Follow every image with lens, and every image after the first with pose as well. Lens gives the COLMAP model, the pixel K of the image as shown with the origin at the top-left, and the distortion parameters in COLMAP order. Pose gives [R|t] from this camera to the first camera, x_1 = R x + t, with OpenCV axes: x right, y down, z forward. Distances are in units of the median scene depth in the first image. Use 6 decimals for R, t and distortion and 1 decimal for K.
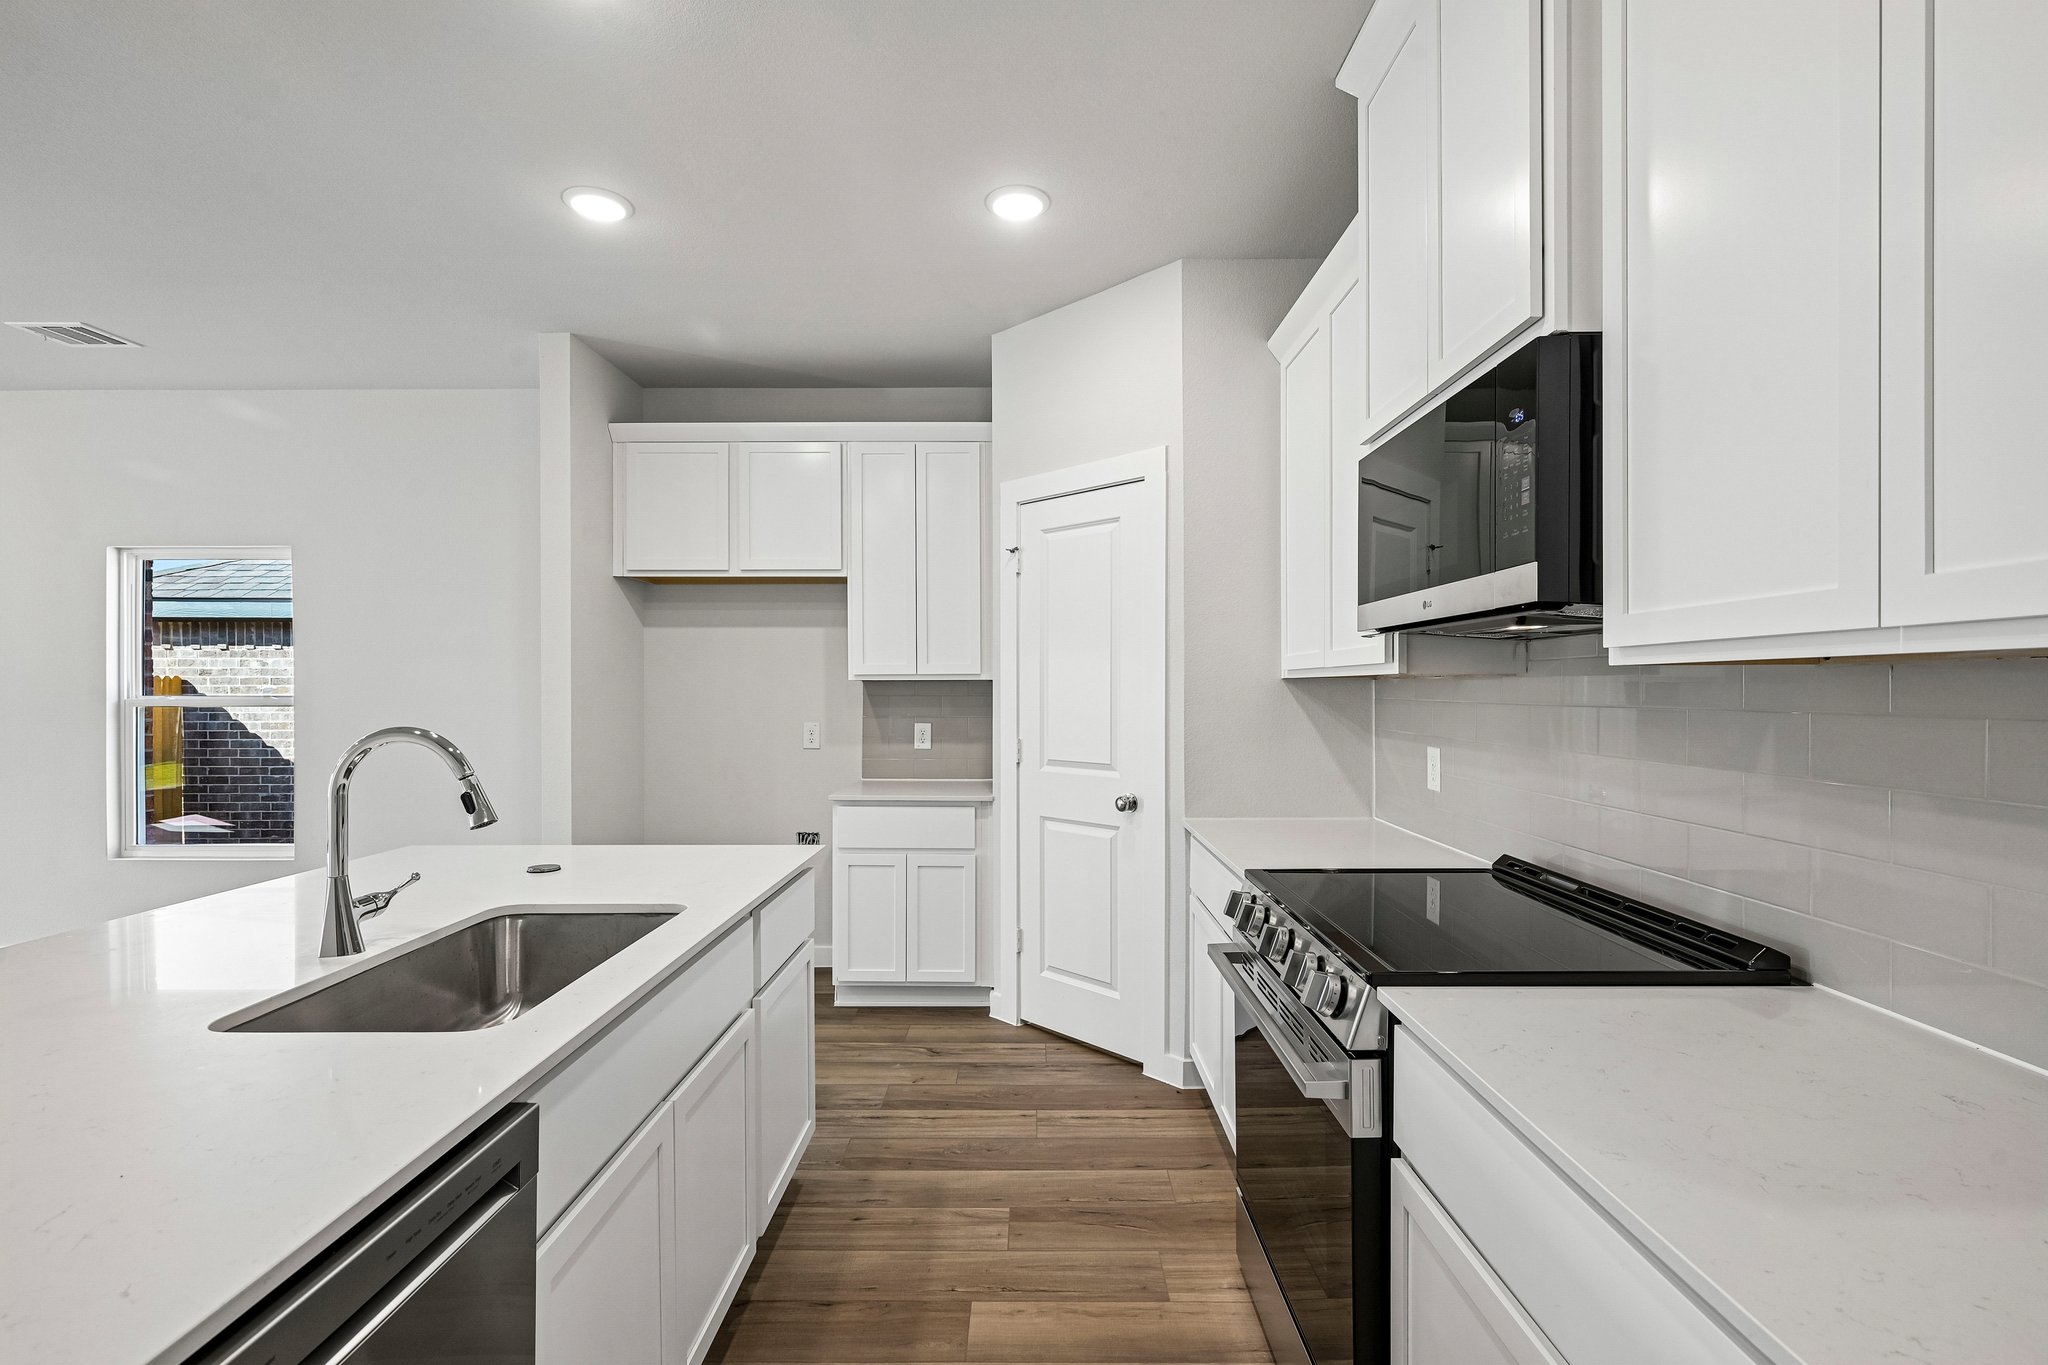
lens RADIAL K [[916.5, 0, 1026.9], [0, 916.5, 691.2], [0, 0, 1]] dist [-0.001613, 0.000519]
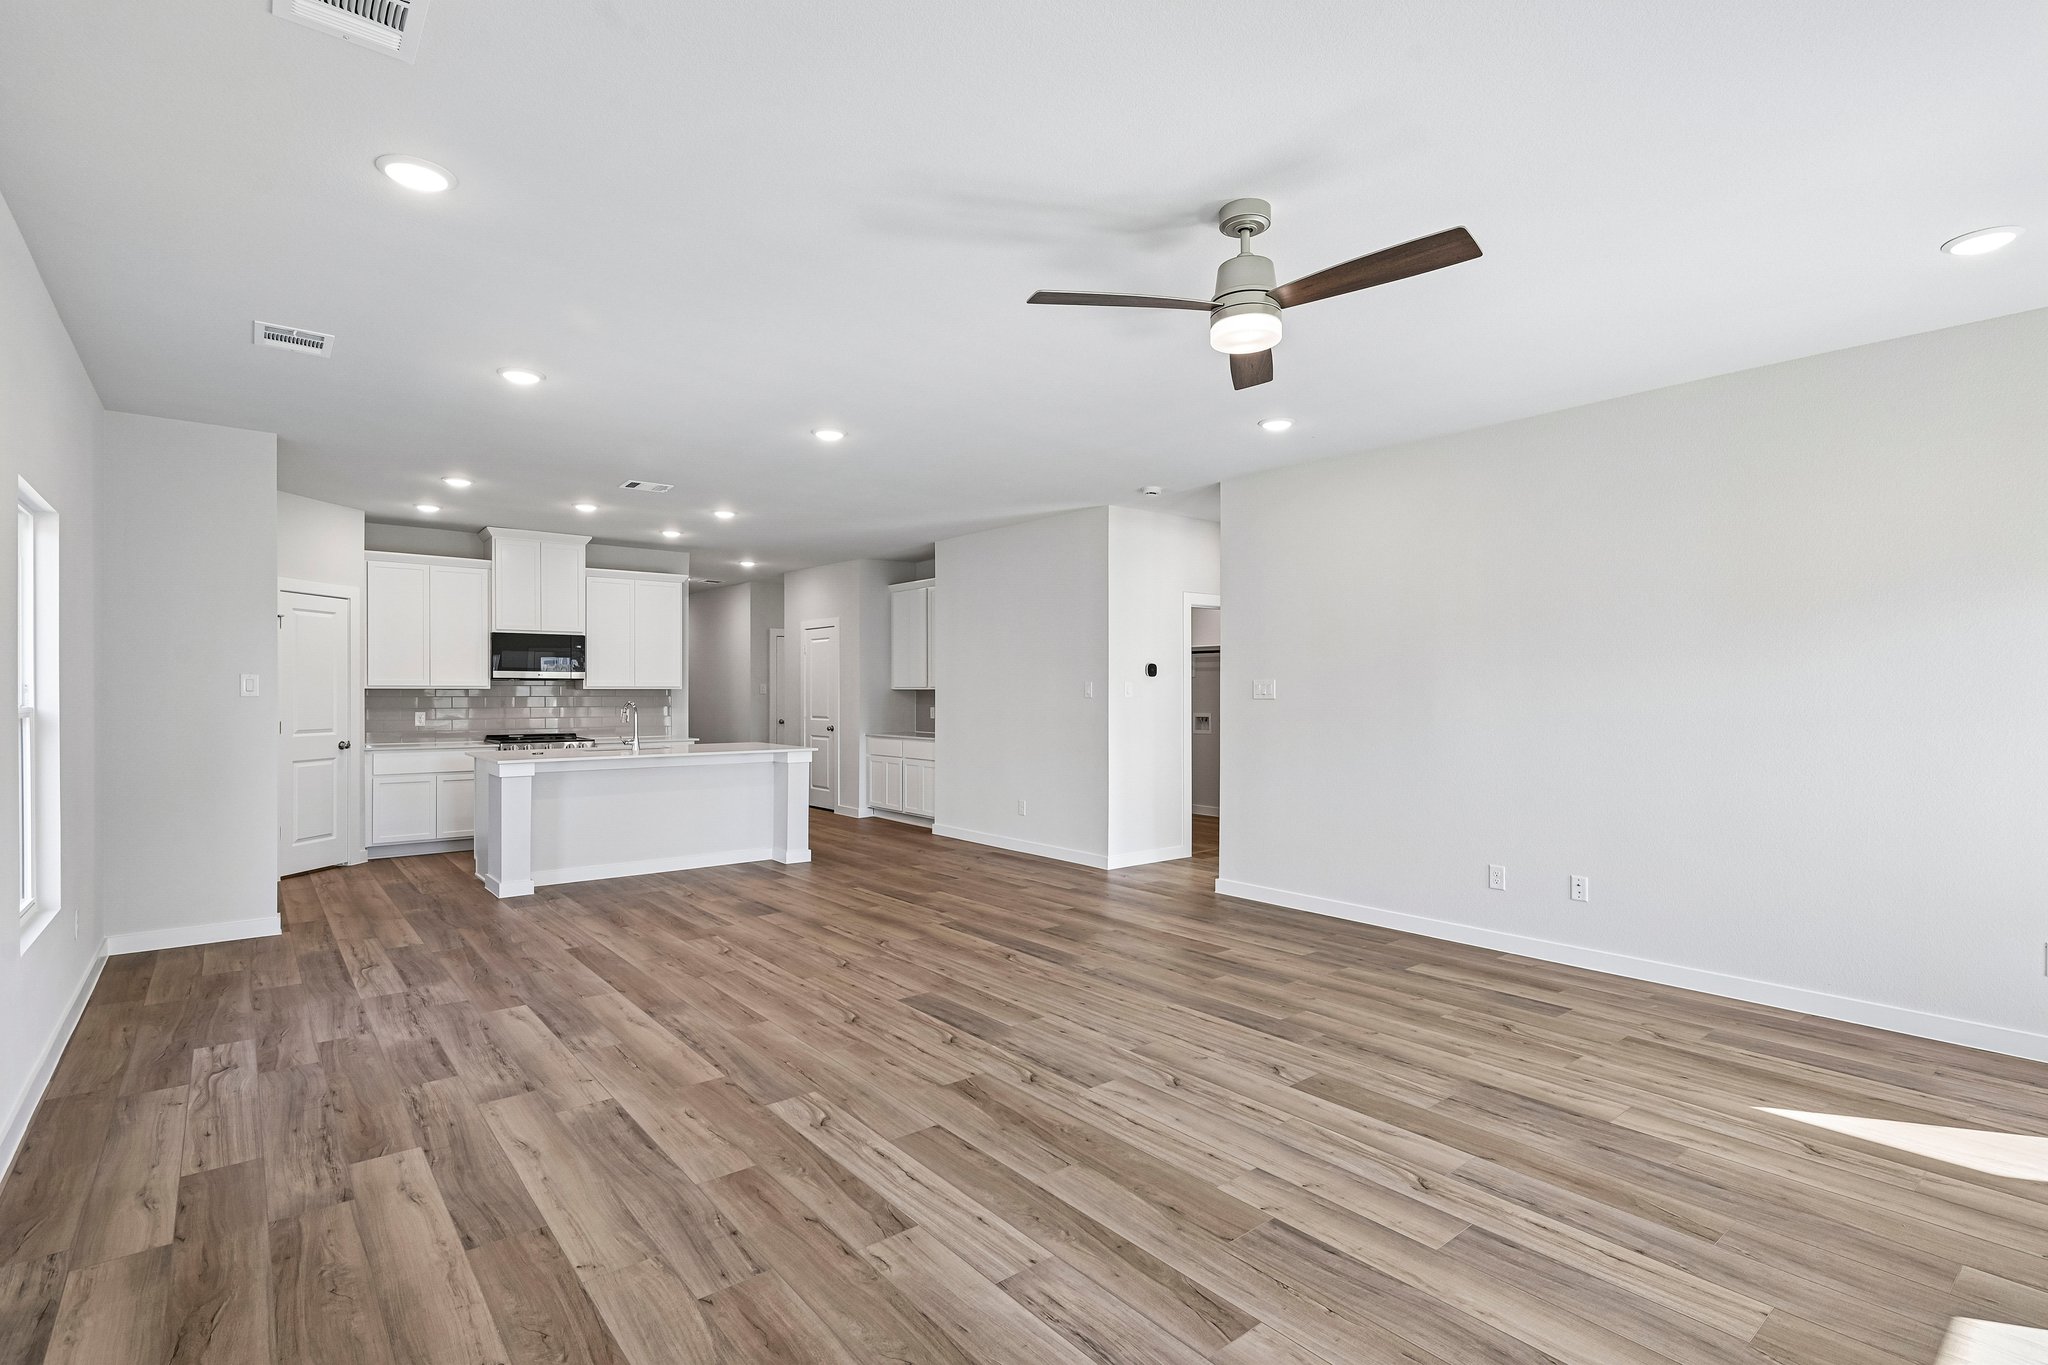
lens RADIAL K [[974.4, 0, 1025.9], [0, 974.4, 692.0], [0, 0, 1]] dist [0.000383, -0.000567]
pose [[-0.631587, 0.000998, 0.775304, -2.334982], [0.003596, 0.999992, 0.001642, -0.002363], [-0.775297, 0.003825, -0.631586, 1.037623]]
